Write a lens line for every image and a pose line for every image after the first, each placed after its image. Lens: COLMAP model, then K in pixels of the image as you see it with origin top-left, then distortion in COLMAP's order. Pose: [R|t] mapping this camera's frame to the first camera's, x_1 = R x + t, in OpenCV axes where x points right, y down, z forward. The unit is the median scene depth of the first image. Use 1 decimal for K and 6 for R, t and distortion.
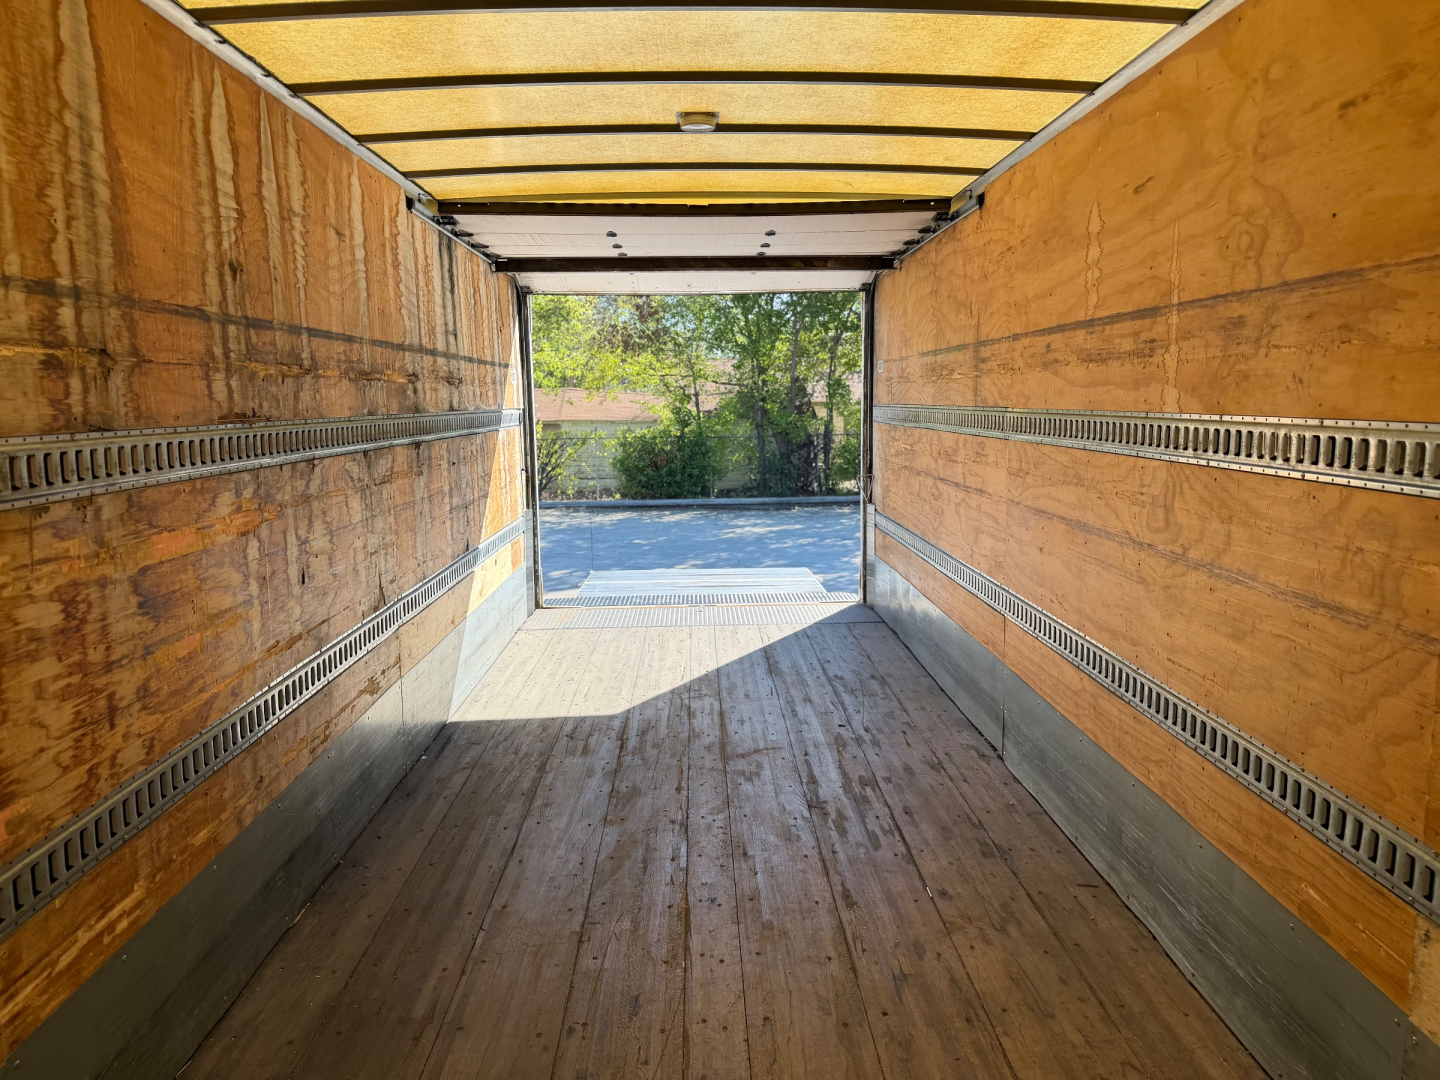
lens RADIAL K [[998.5, 0, 712.2], [0, 998.5, 537.0], [0, 0, 1]] dist [0.068155, -0.109433]
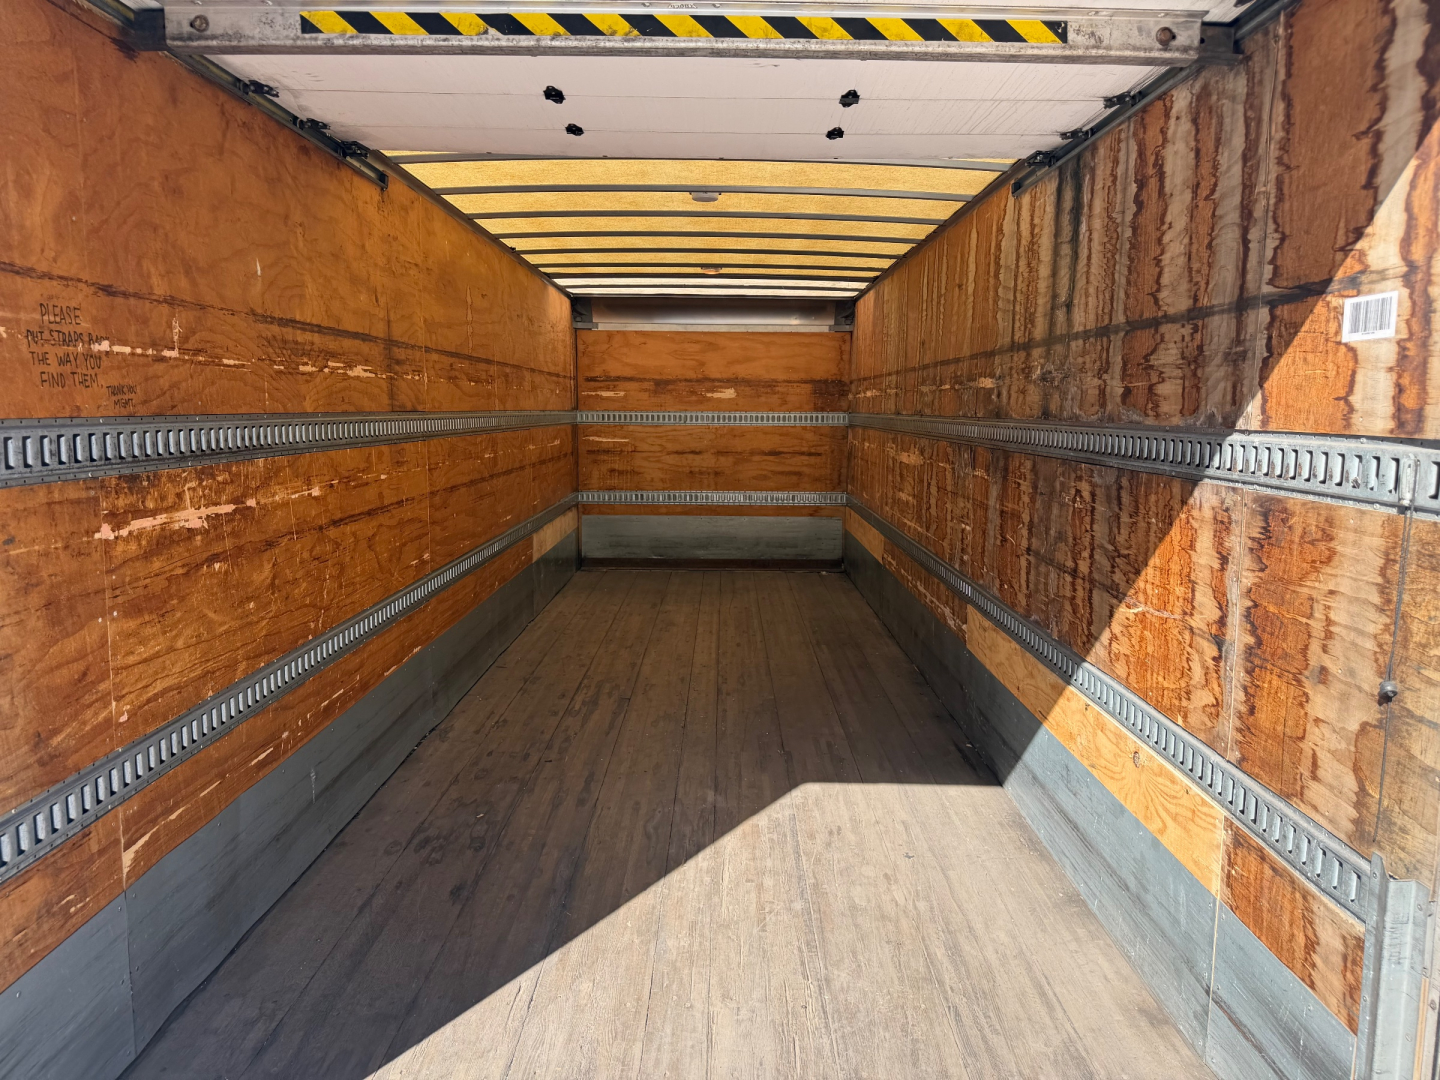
lens RADIAL K [[998.5, 0, 712.2], [0, 998.5, 537.0], [0, 0, 1]] dist [0.068155, -0.109433]
pose [[-0.999511, -0.002847, 0.031143, -0.049588], [0.005410, 0.965091, 0.261859, -0.258677], [-0.030801, 0.261899, -0.964604, 1.908800]]
